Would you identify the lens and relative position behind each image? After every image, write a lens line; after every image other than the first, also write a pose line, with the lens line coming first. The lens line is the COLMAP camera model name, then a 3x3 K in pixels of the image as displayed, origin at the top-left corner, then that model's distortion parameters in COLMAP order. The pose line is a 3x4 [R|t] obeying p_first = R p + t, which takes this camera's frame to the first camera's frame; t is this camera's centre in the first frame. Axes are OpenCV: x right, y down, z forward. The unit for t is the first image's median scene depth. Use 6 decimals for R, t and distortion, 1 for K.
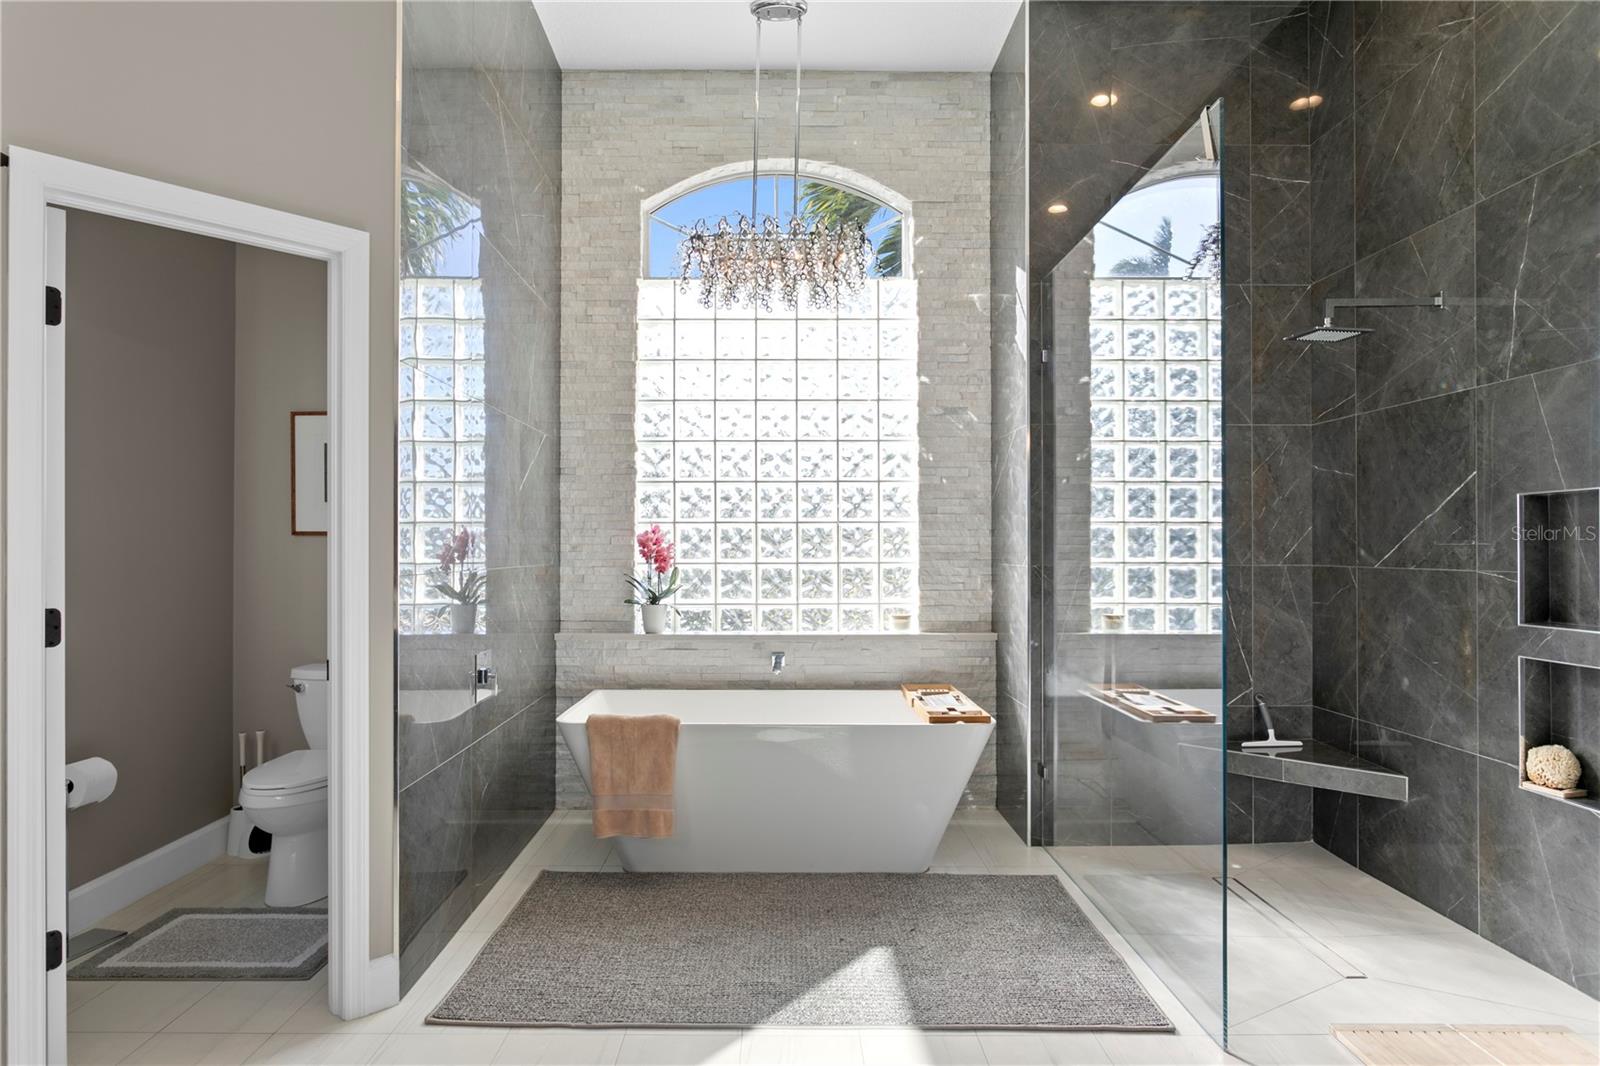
lens RADIAL K [[966.8, 0, 797.8], [0, 966.8, 533.6], [0, 0, 1]] dist [-0.000014, -0.000007]
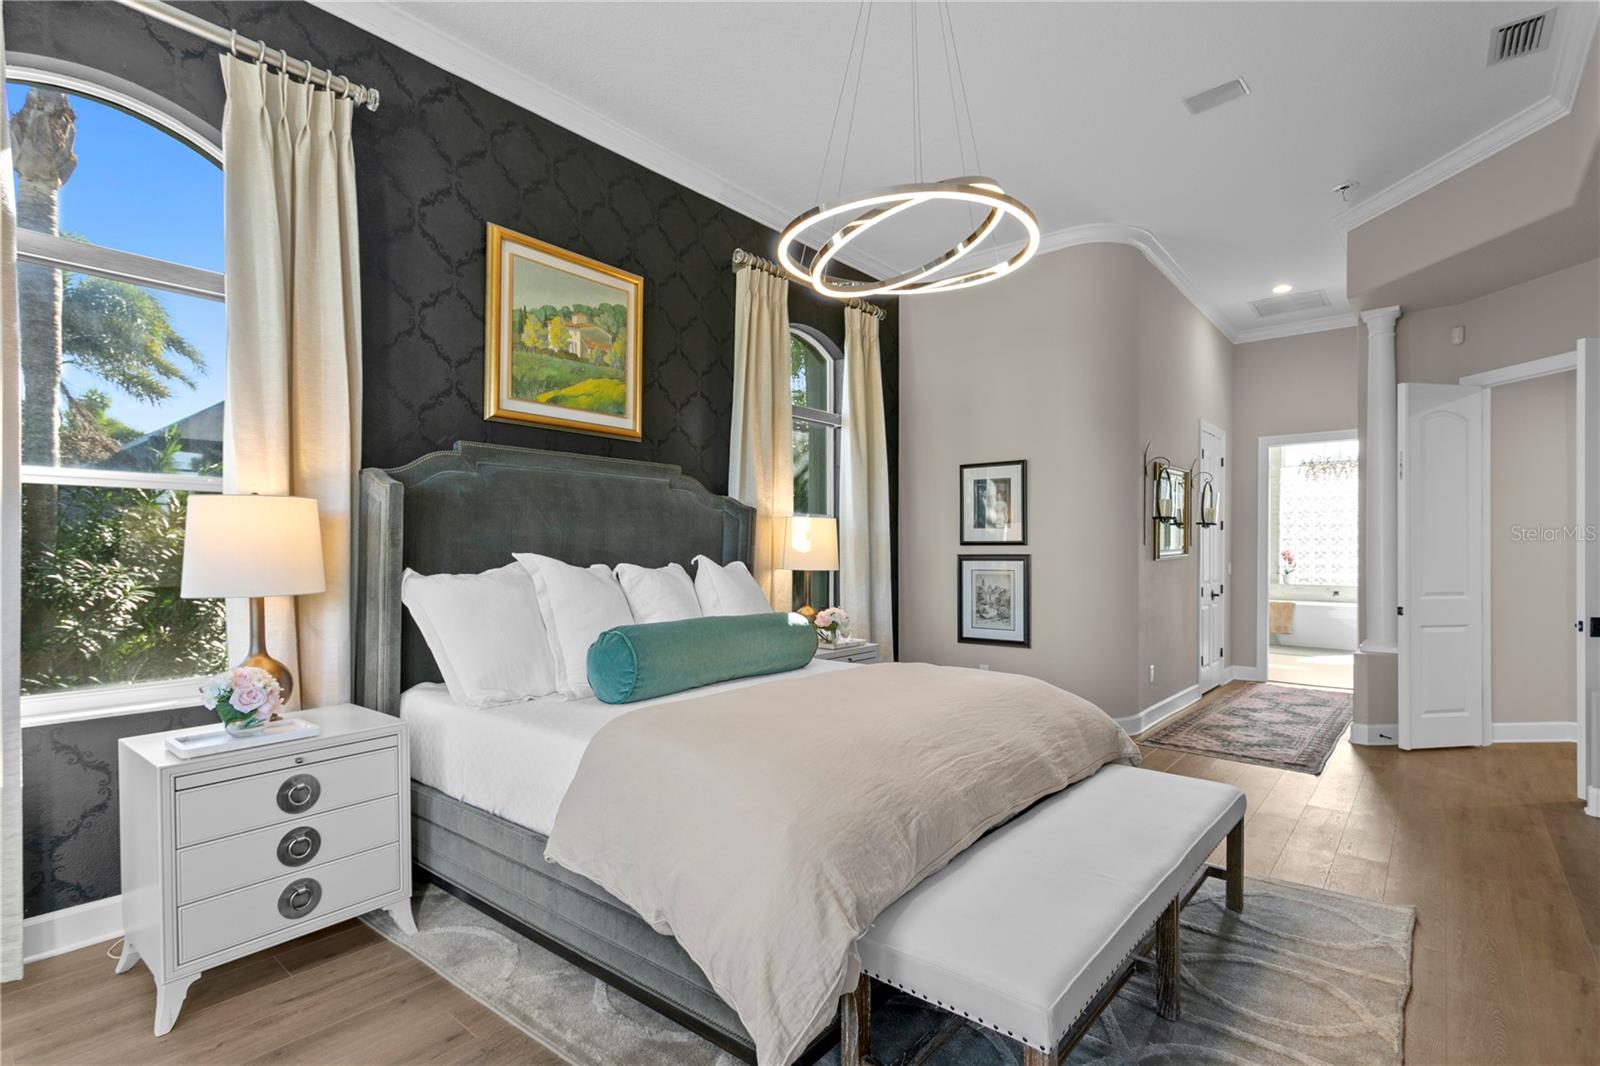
lens RADIAL K [[776.0, 0, 769.0], [0, 776.0, 563.2], [0, 0, 1]] dist [-0.002873, -0.000396]
pose [[0.747748, 0.006588, -0.663950, 0.260660], [0.000861, 0.999940, 0.010892, 0.008748], [0.663983, -0.008716, 0.747697, -1.978419]]
